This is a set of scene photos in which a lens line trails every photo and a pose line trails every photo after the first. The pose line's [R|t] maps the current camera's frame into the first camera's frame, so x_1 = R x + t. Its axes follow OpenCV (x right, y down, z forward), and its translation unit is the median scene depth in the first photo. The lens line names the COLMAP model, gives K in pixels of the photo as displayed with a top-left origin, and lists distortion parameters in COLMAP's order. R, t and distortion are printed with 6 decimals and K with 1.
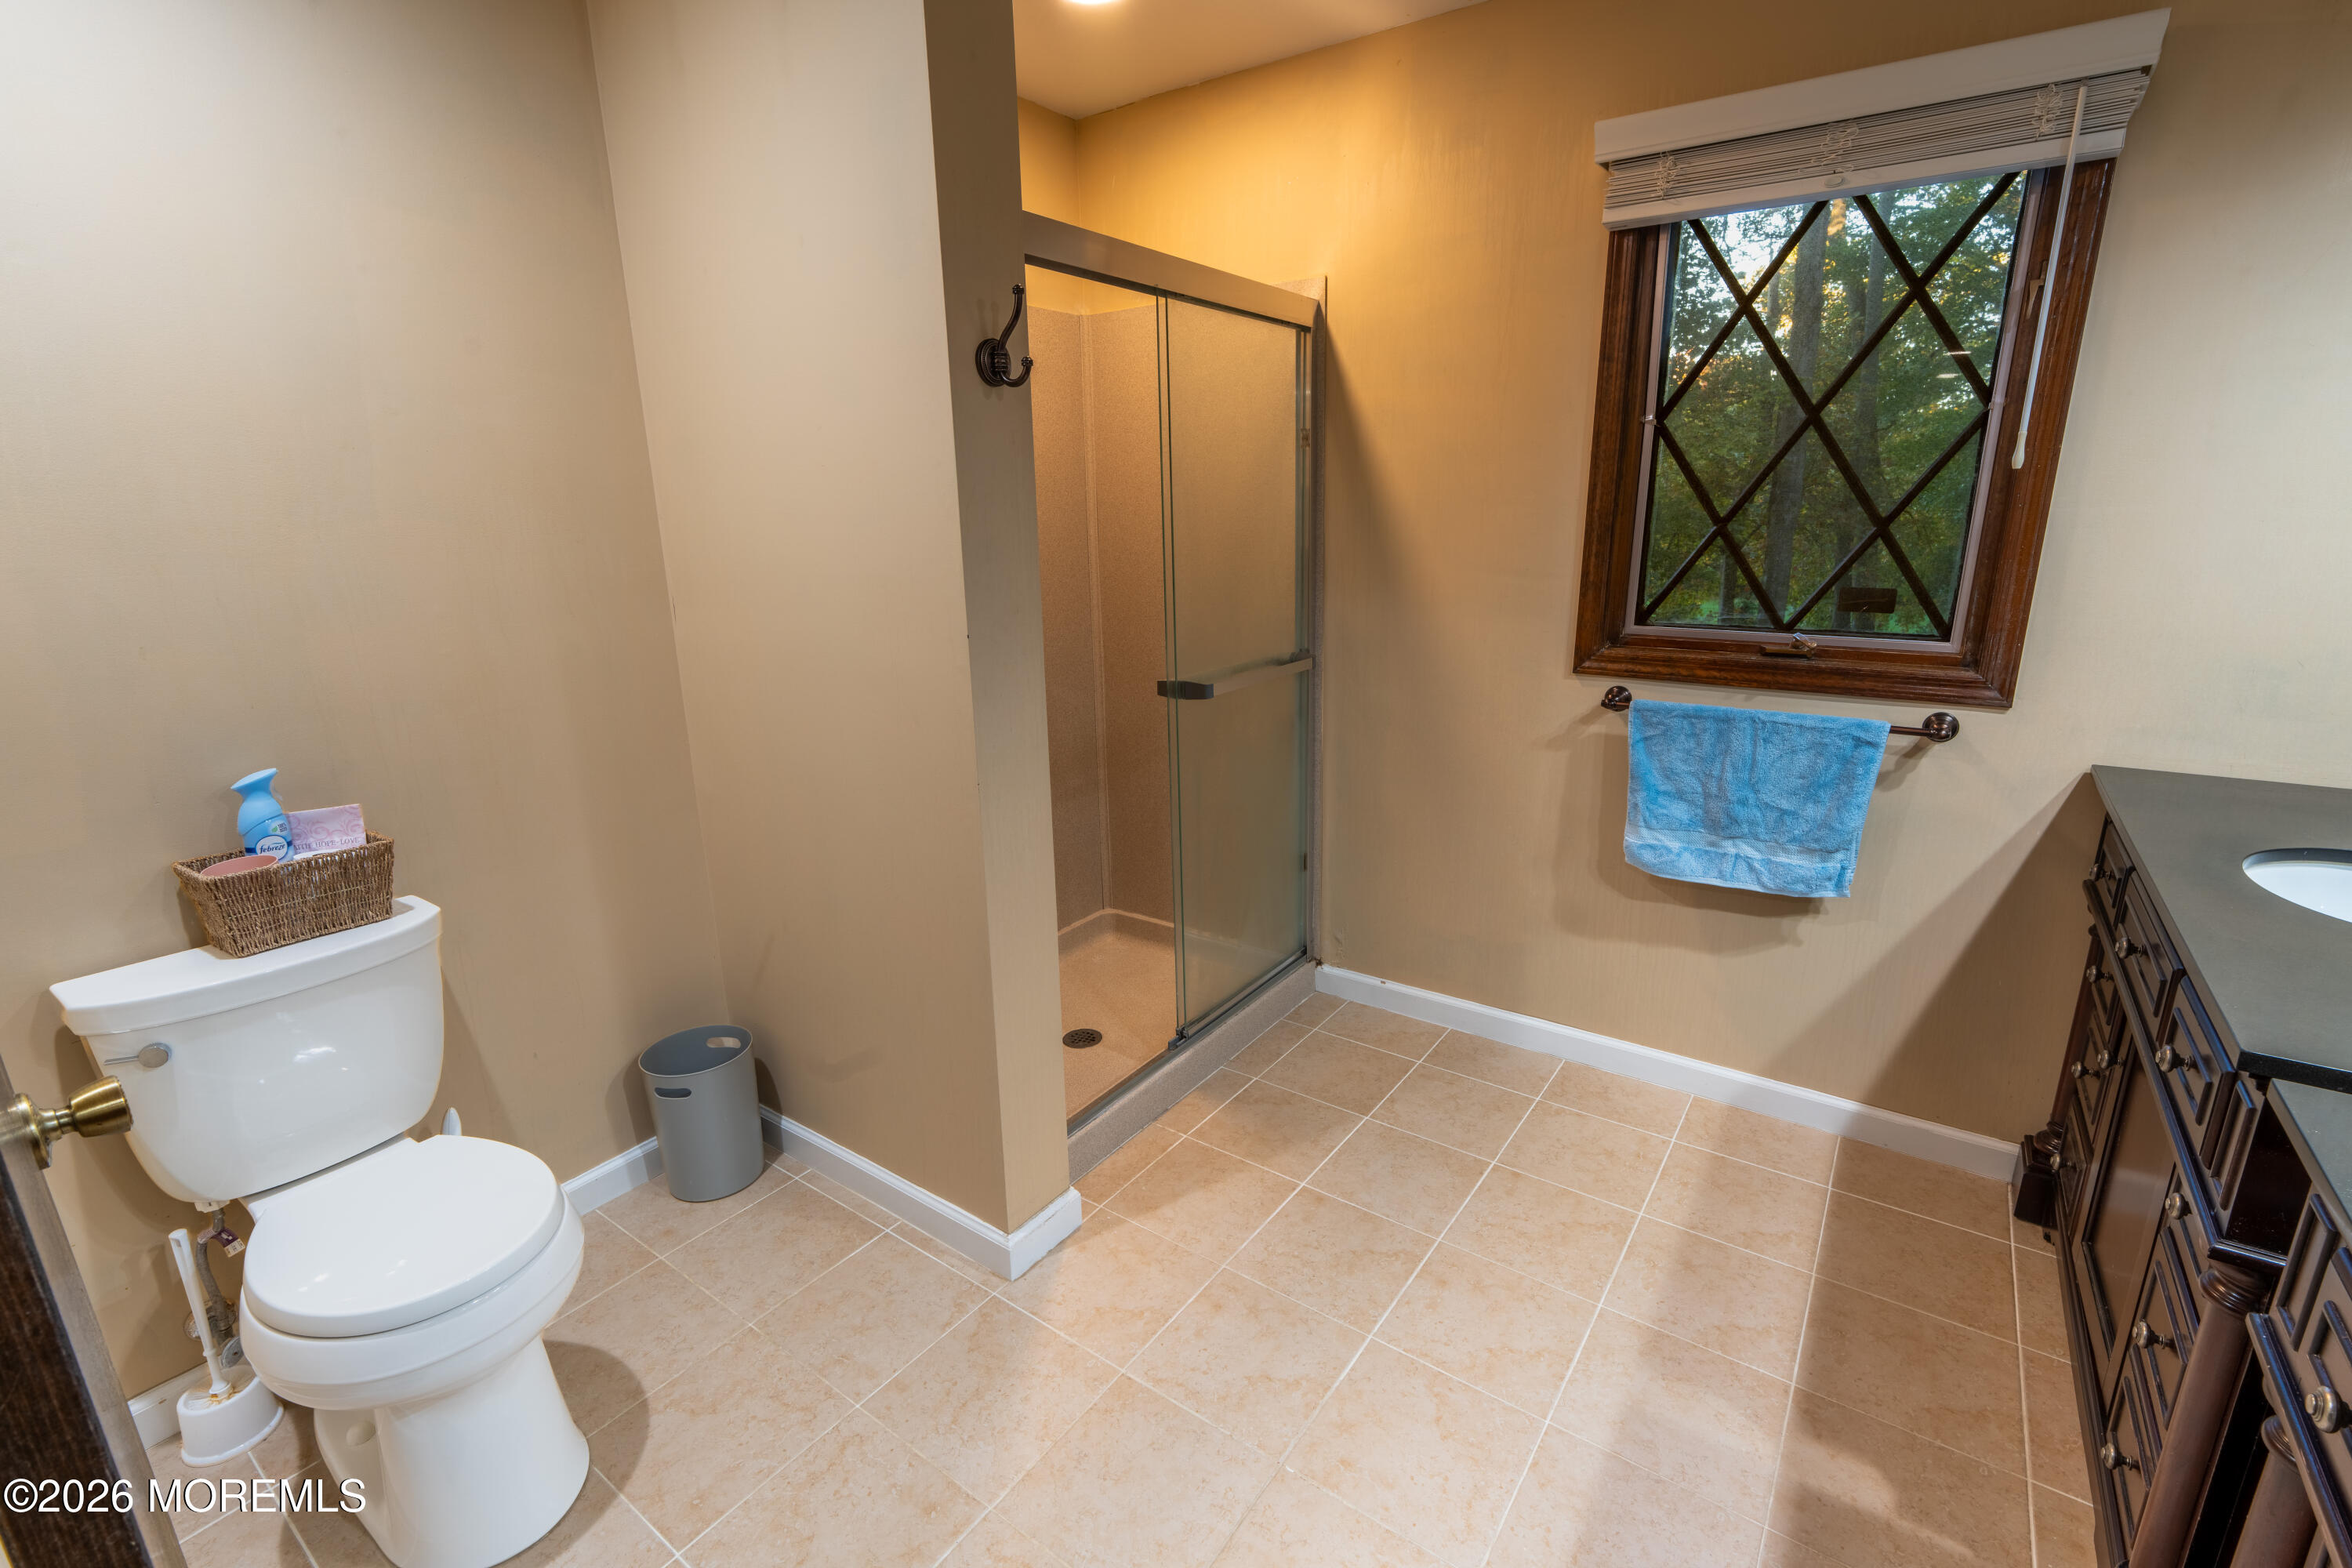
lens RADIAL K [[1050.1, 0, 1176.9], [0, 1050.1, 780.5], [0, 0, 1]] dist [-0.002103, 0.000126]
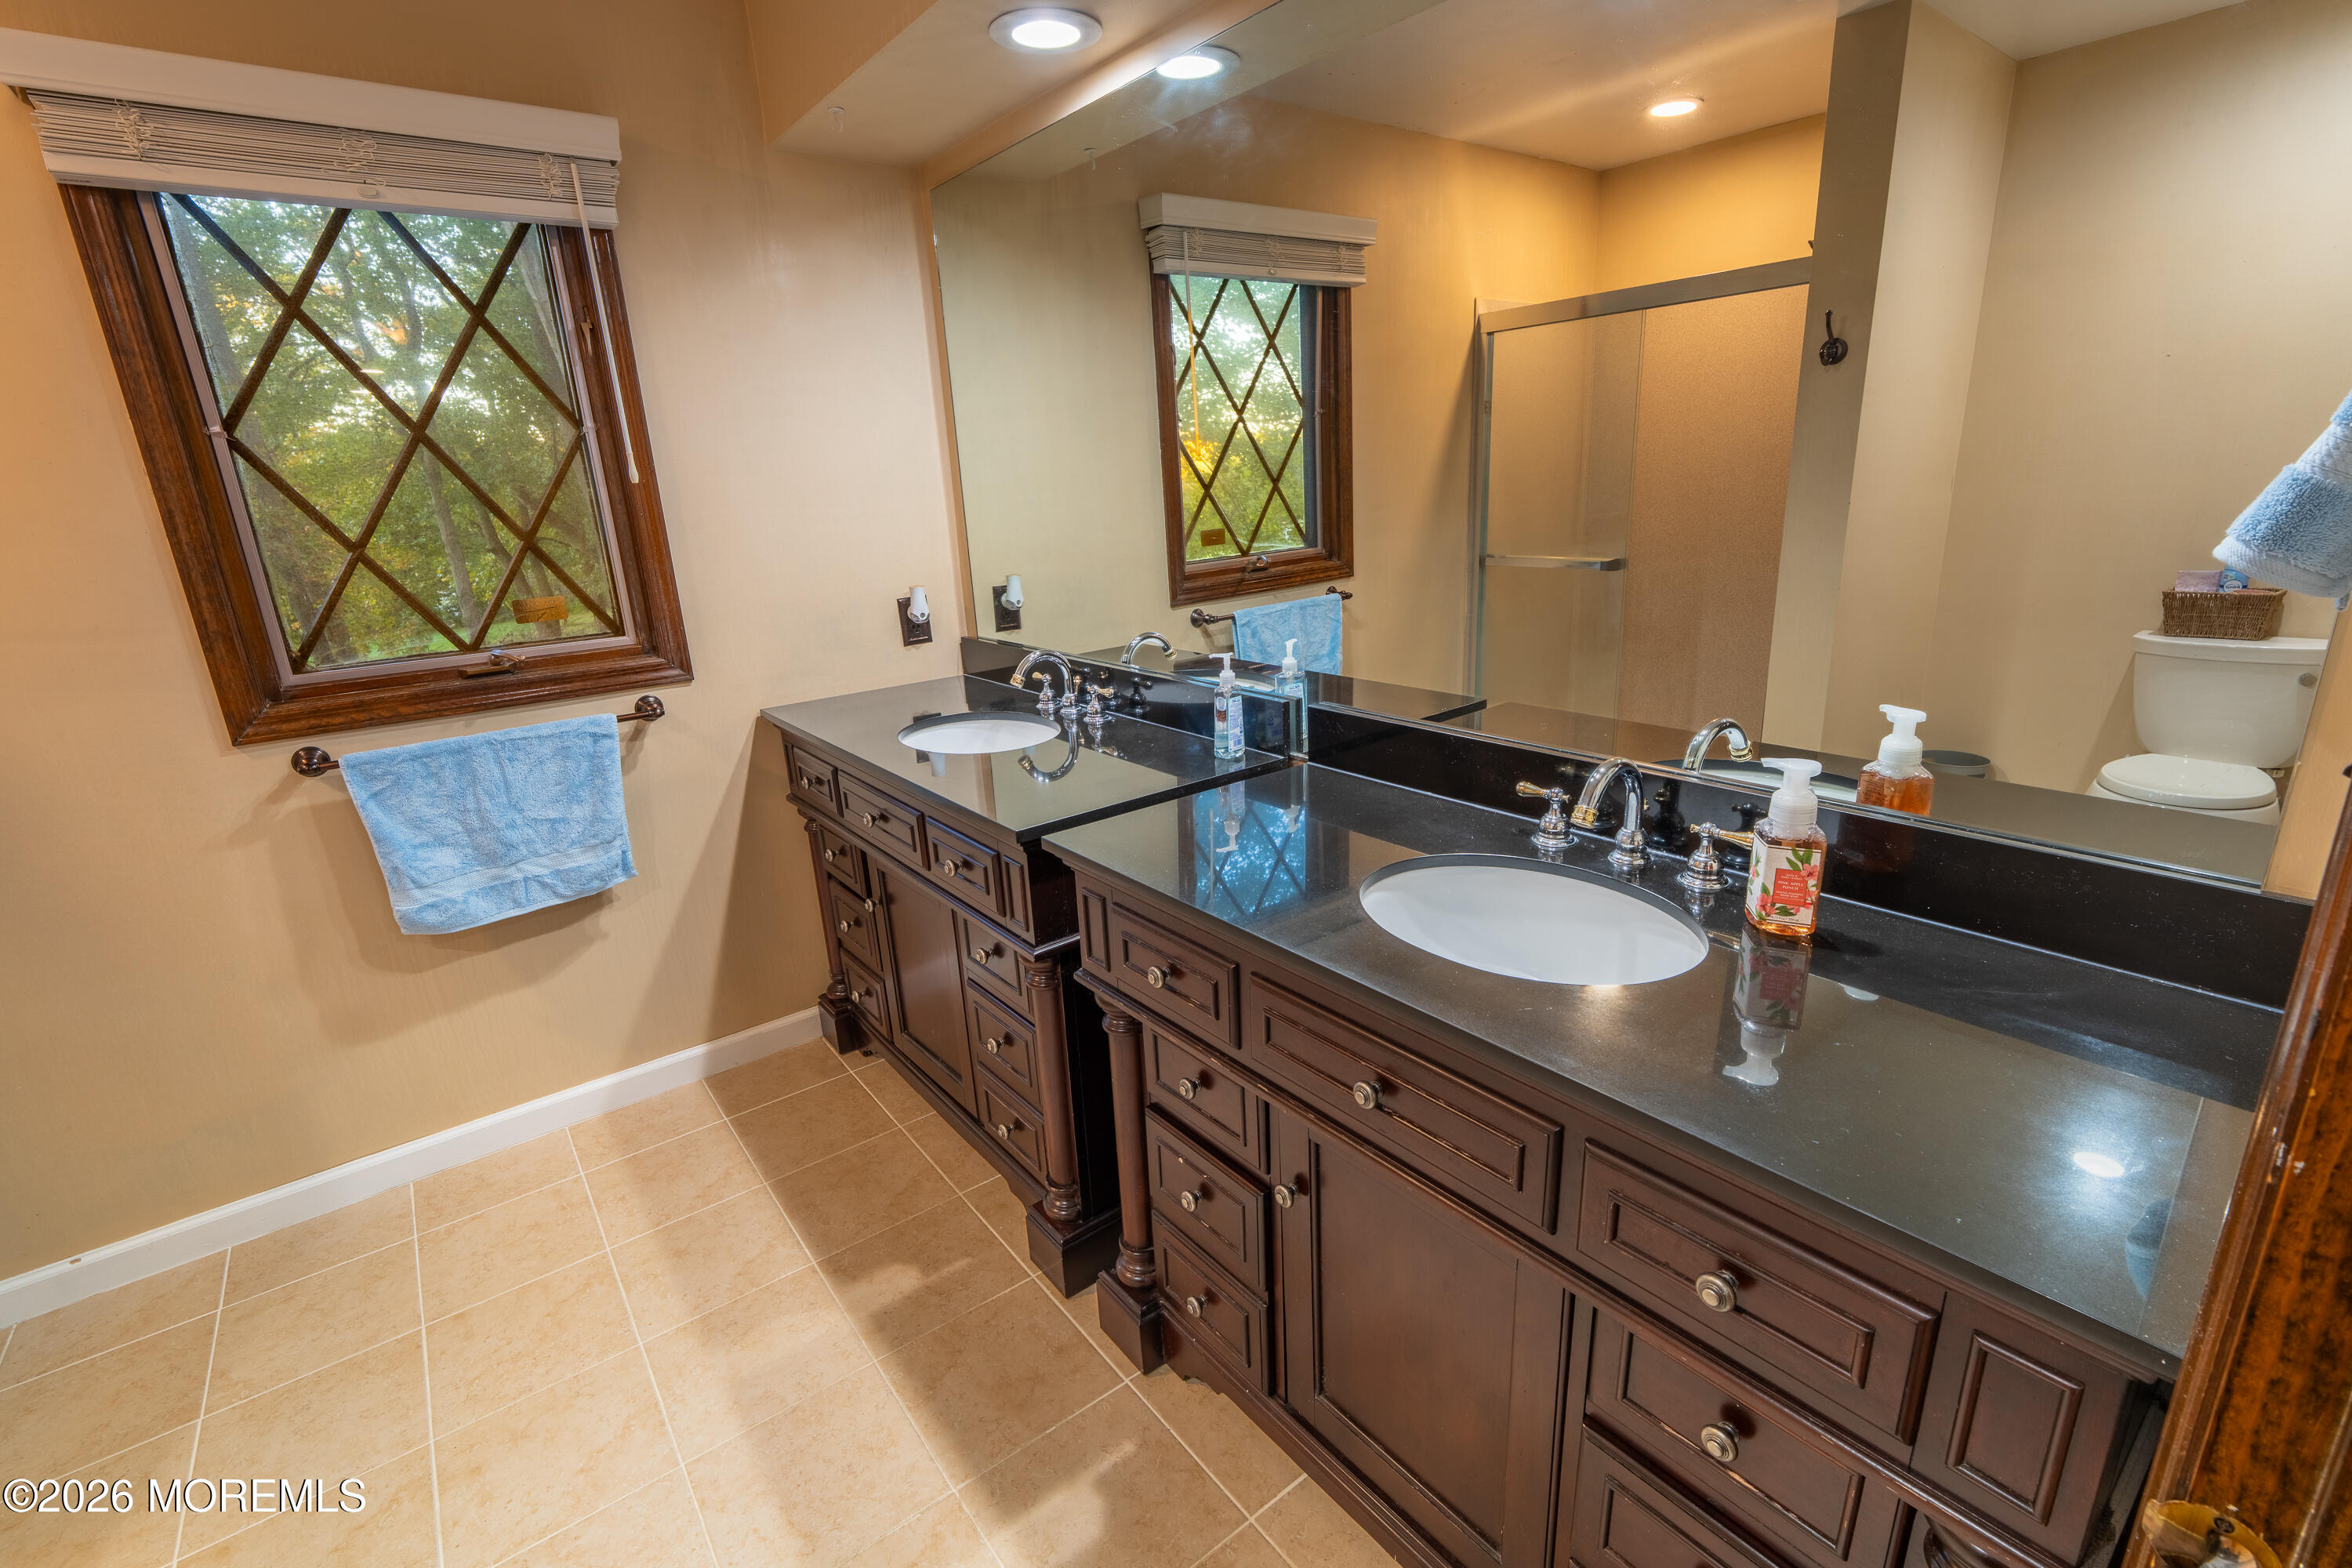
lens RADIAL K [[1050.1, 0, 1178.4], [0, 1050.1, 778.7], [0, 0, 1]] dist [-0.002103, 0.000126]
pose [[0.296091, -0.267291, 0.916998, -0.163912], [0.289767, 0.939939, 0.180415, -0.016942], [-0.910145, 0.212297, 0.355760, 0.078358]]
